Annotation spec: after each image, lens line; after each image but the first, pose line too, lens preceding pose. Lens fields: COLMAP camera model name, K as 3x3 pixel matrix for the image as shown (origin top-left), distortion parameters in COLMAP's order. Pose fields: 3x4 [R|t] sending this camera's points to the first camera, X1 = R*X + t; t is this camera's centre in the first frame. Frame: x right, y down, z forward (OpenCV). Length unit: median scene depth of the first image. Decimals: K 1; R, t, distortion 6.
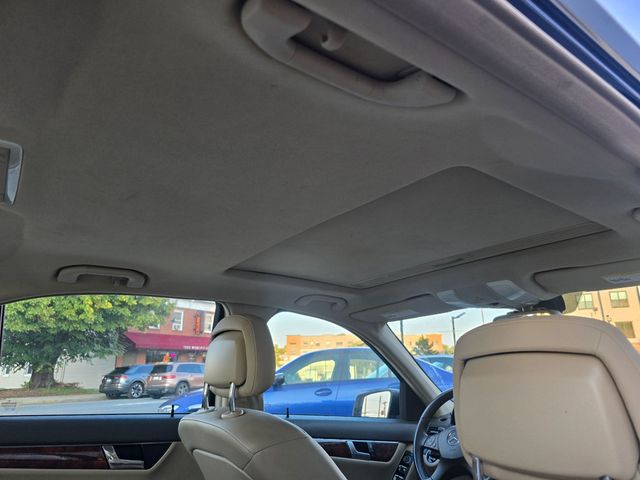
lens RADIAL K [[428.7, 0, 322.7], [0, 428.7, 240.0], [0, 0, 1]] dist [0.036149, -0.027614]
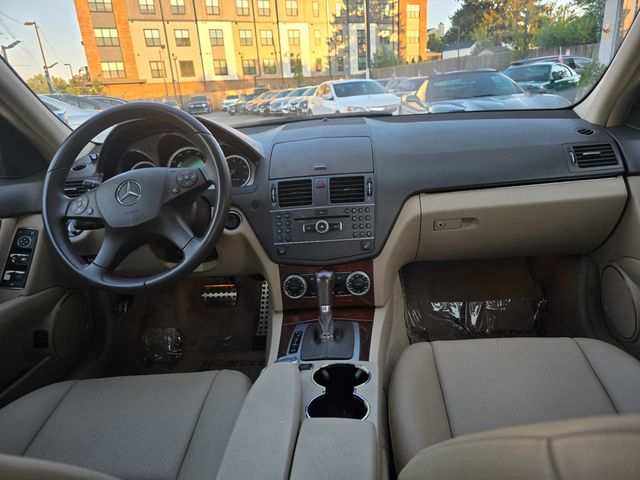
lens RADIAL K [[428.7, 0, 322.7], [0, 428.7, 240.0], [0, 0, 1]] dist [0.036149, -0.027614]
pose [[0.629107, -0.274857, 0.727102, 0.027352], [-0.170155, 0.864018, 0.473836, 0.167905], [-0.758466, -0.421814, 0.496792, 0.420185]]
